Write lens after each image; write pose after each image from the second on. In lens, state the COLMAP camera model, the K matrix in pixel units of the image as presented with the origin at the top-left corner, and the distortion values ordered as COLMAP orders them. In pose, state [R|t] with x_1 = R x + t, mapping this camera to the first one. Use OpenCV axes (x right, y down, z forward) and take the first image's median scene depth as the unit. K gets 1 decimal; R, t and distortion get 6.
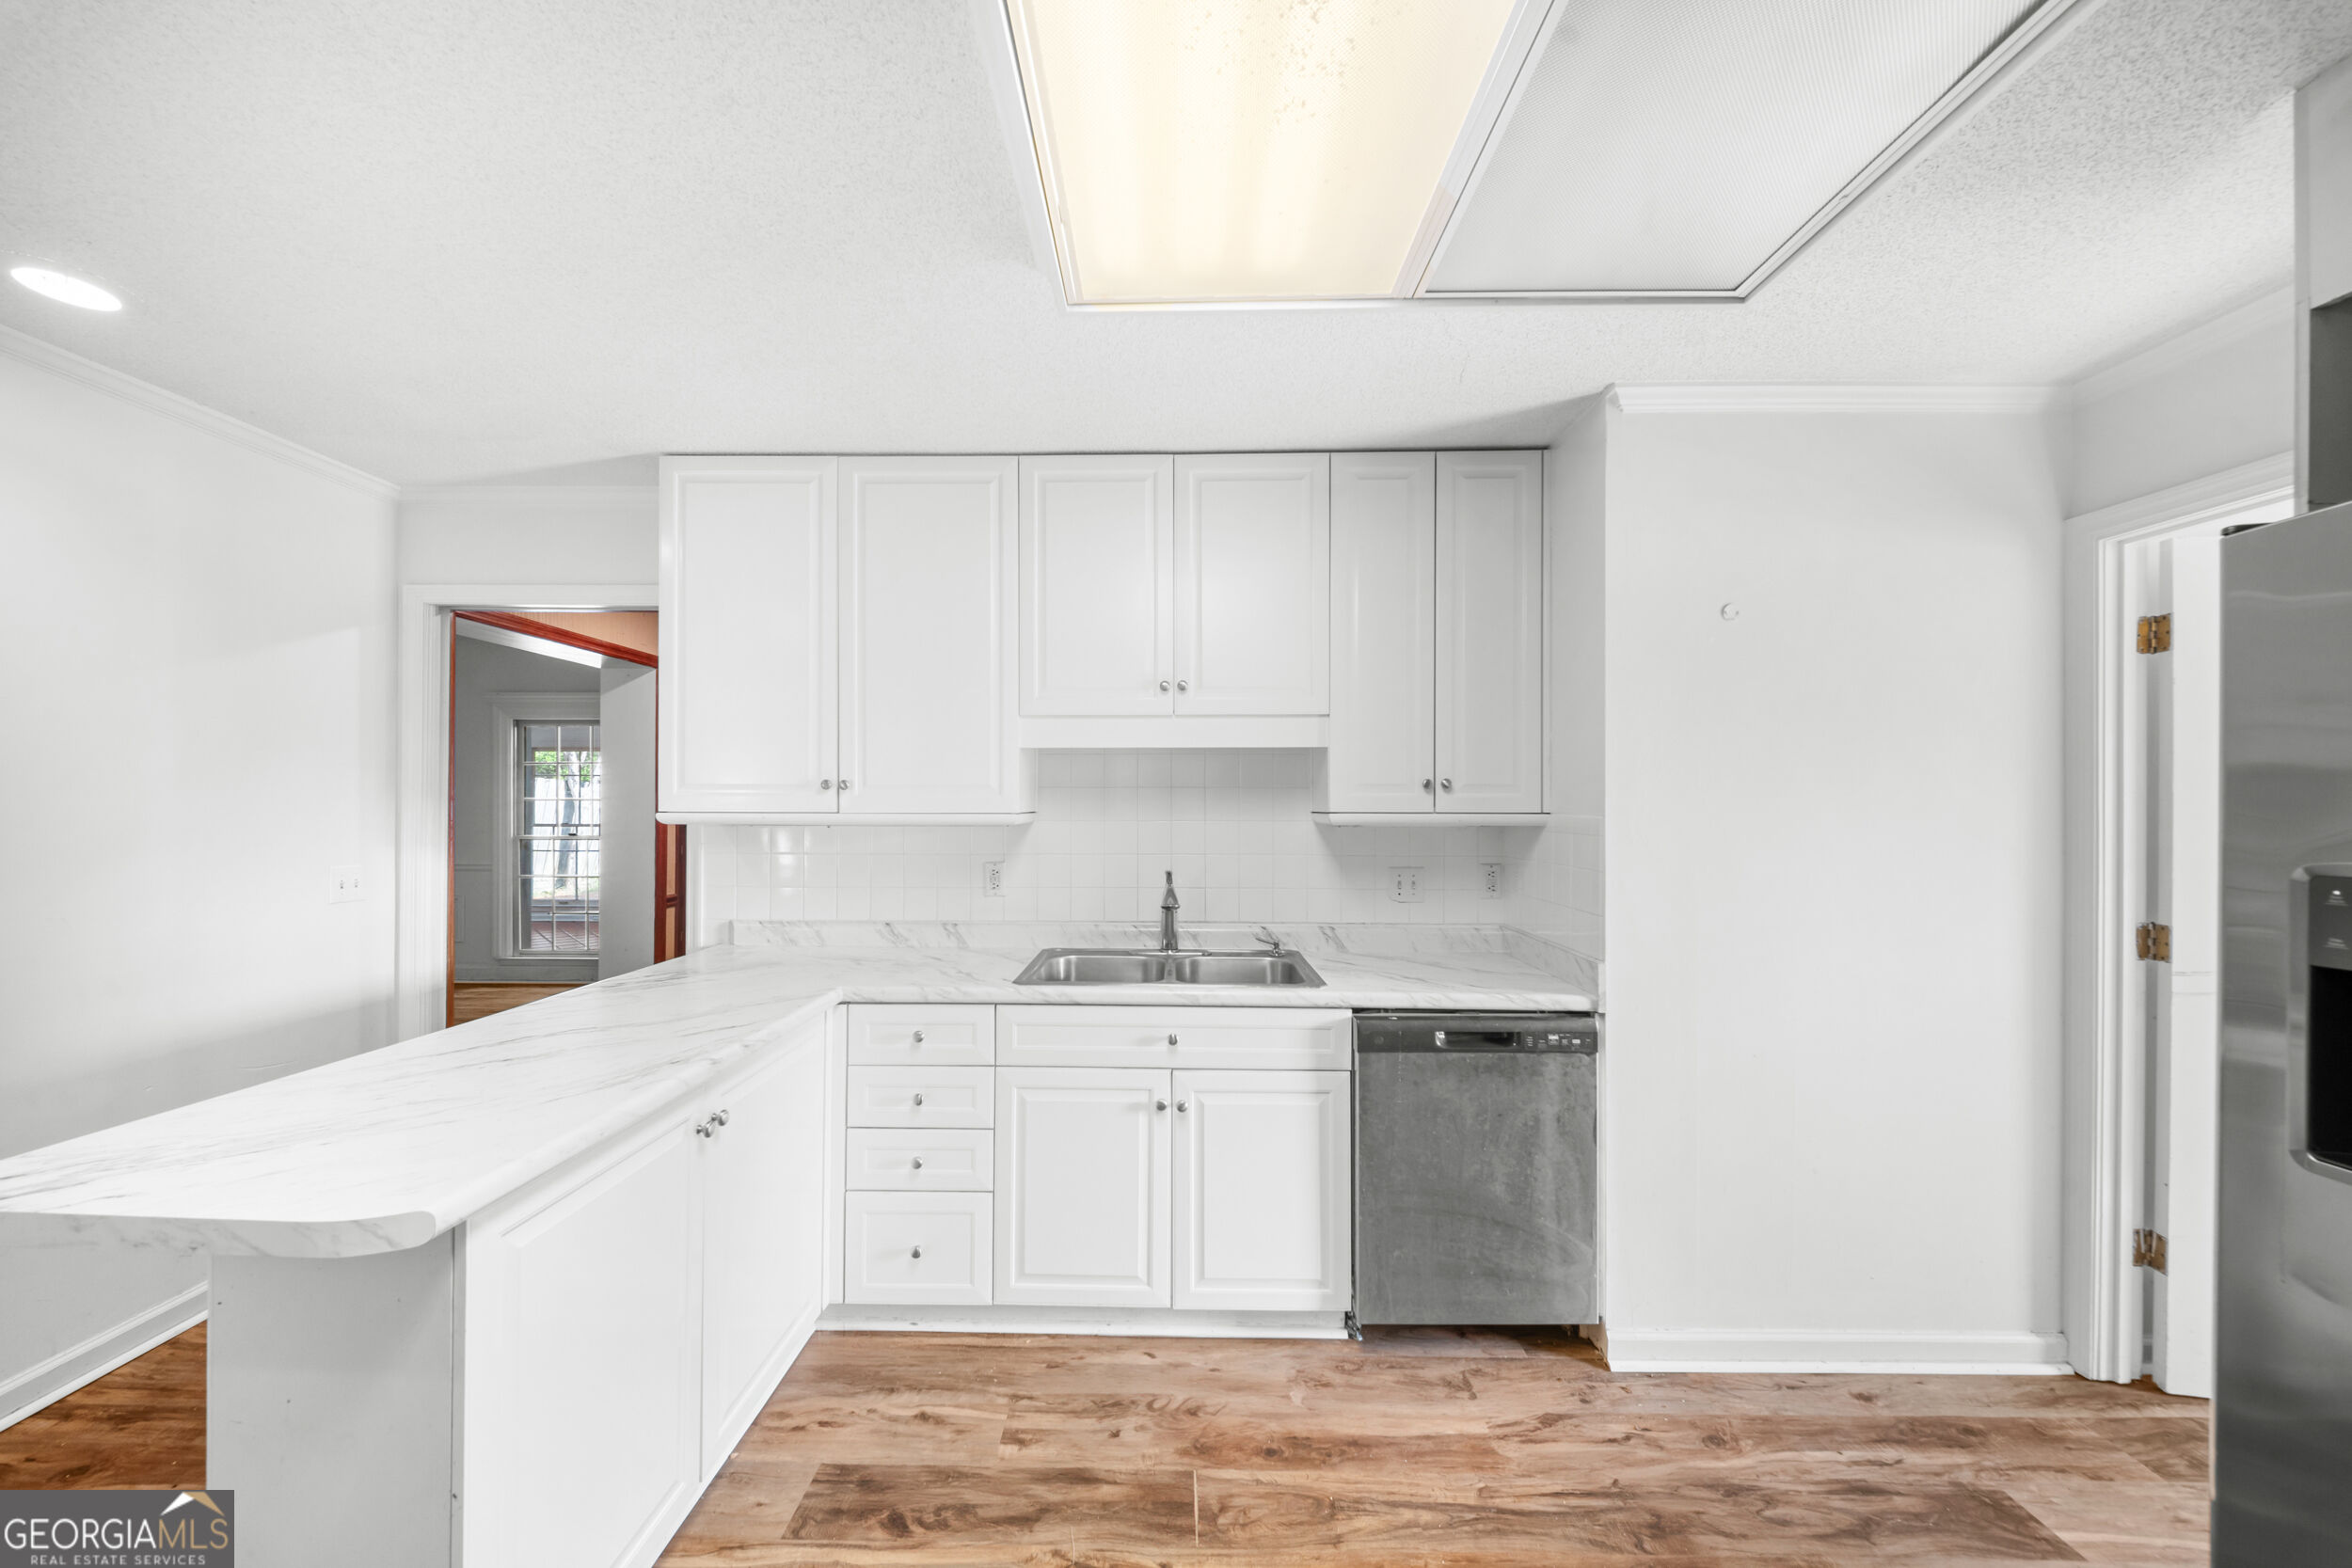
lens RADIAL K [[839.7, 0, 1171.0], [0, 839.7, 801.8], [0, 0, 1]] dist [-0.002363, -0.000562]
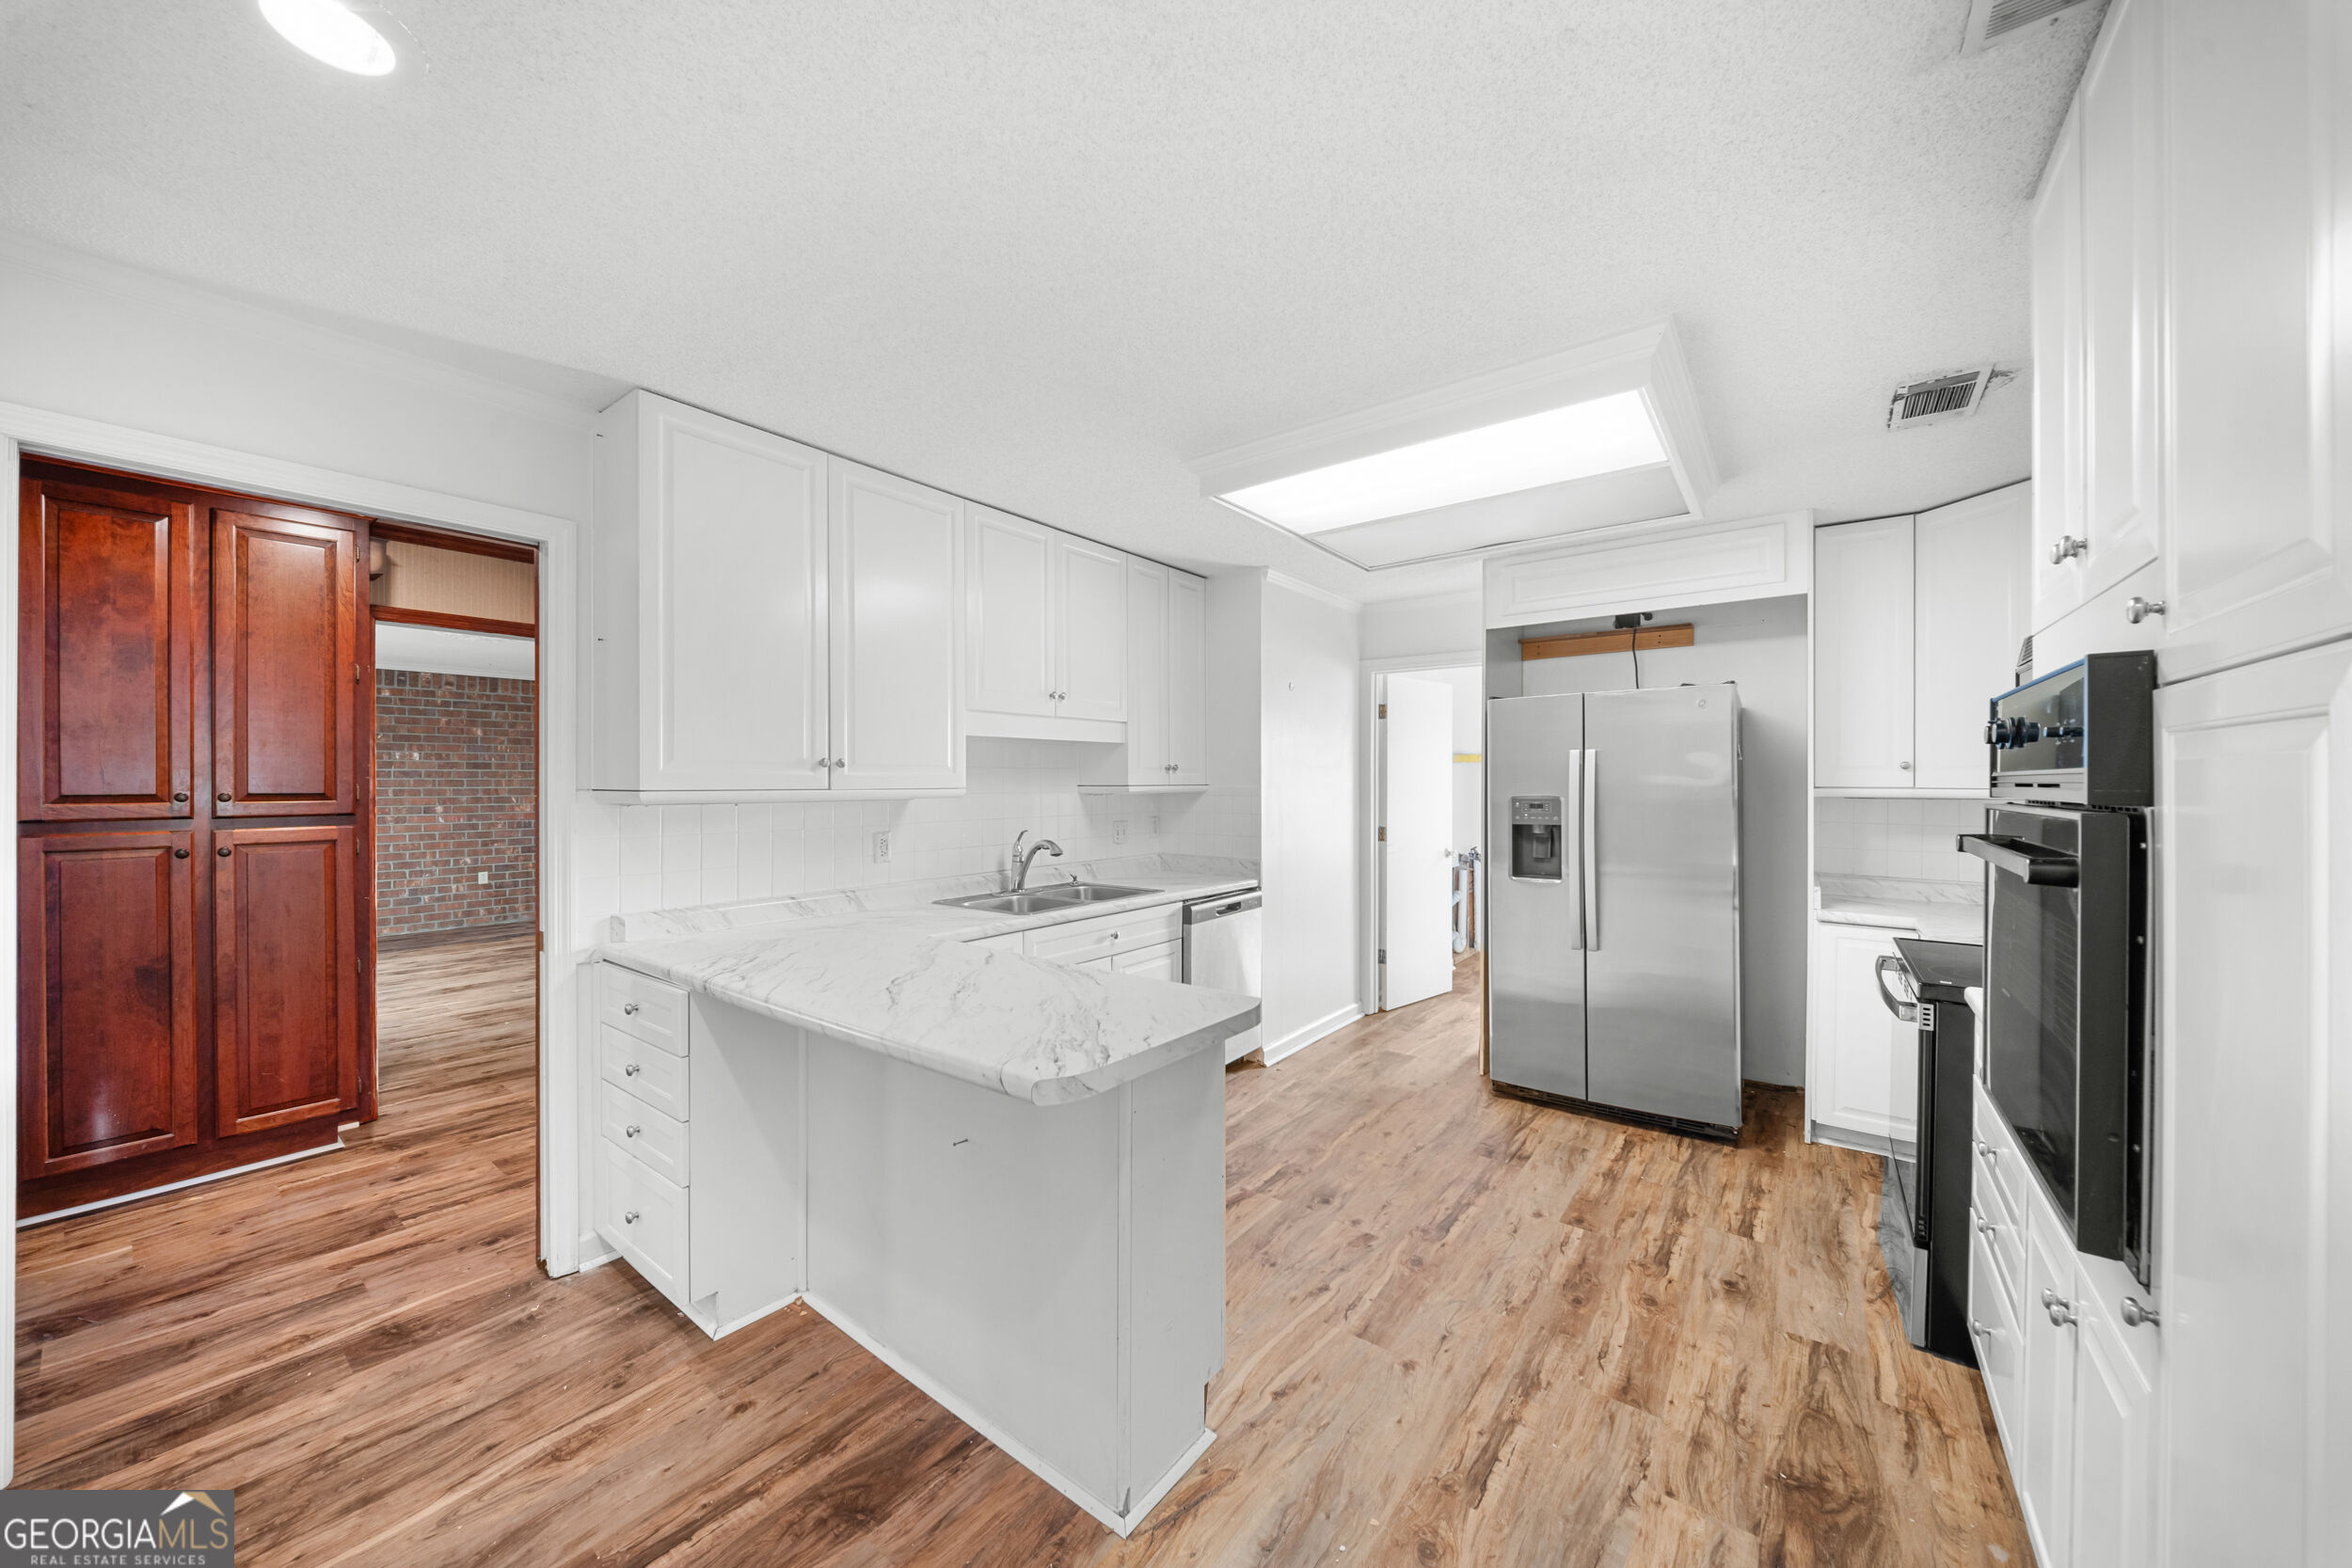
lens RADIAL K [[839.7, 0, 1166.8], [0, 839.7, 779.7], [0, 0, 1]] dist [-0.002363, -0.000562]
pose [[0.589751, -0.003094, 0.807579, -1.161847], [-0.001011, 0.999989, 0.004569, -0.005144], [-0.807584, -0.003511, 0.589741, 0.029908]]
